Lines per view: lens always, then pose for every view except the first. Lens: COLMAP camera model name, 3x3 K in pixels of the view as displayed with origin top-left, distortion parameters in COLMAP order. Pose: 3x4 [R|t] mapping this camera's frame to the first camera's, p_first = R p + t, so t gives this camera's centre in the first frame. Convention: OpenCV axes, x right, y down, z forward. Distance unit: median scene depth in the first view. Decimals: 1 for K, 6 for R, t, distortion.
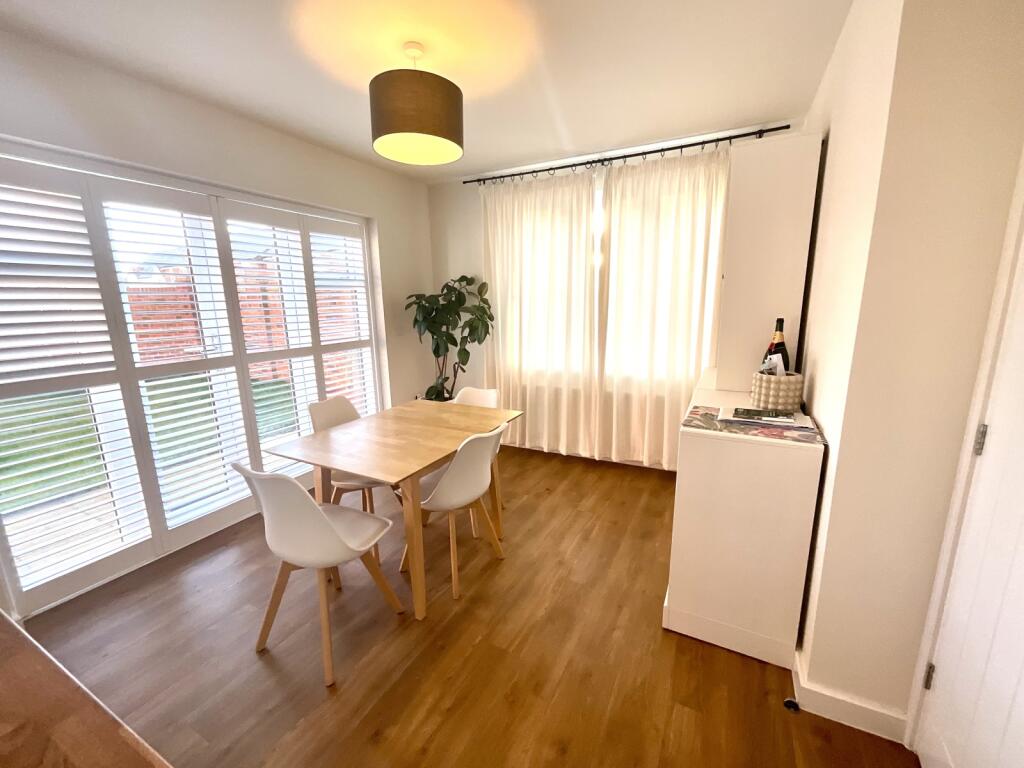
lens RADIAL K [[415.8, 0, 512.0], [0, 415.8, 384.0], [0, 0, 1]] dist [0.001894, 0.000286]
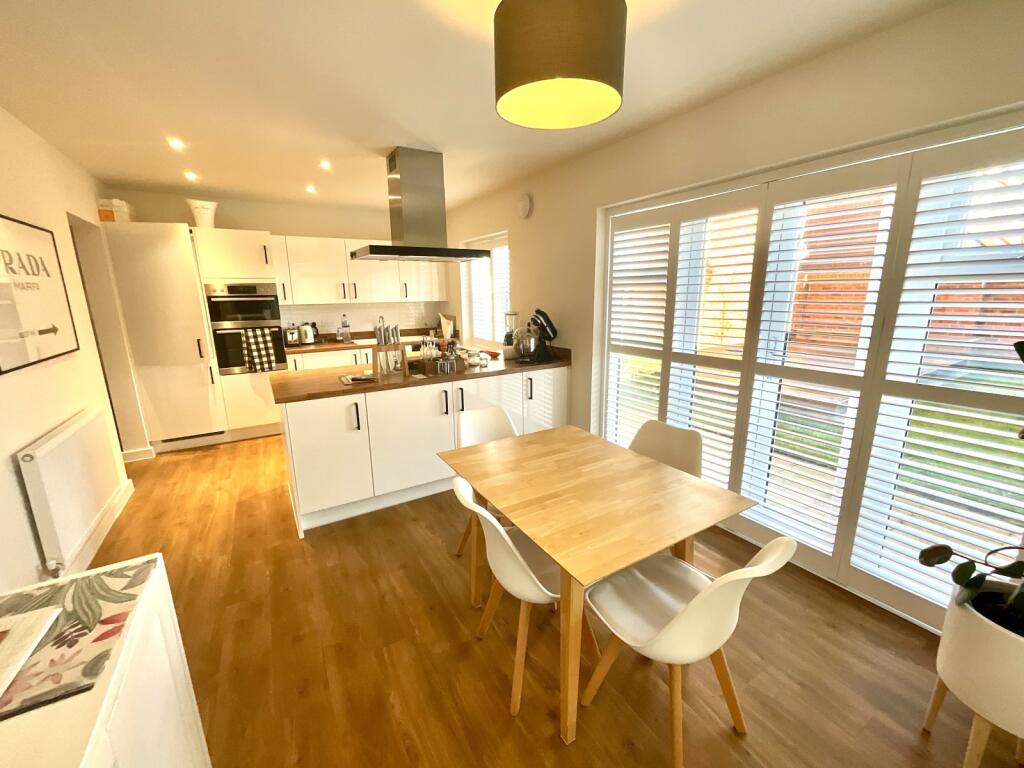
lens RADIAL K [[415.8, 0, 512.0], [0, 415.8, 384.0], [0, 0, 1]] dist [0.001894, 0.000286]
pose [[-0.525403, 0.206069, -0.825523, 0.499181], [-0.148909, 0.932985, 0.327667, -0.334891], [0.837722, 0.295085, -0.459507, 1.389497]]
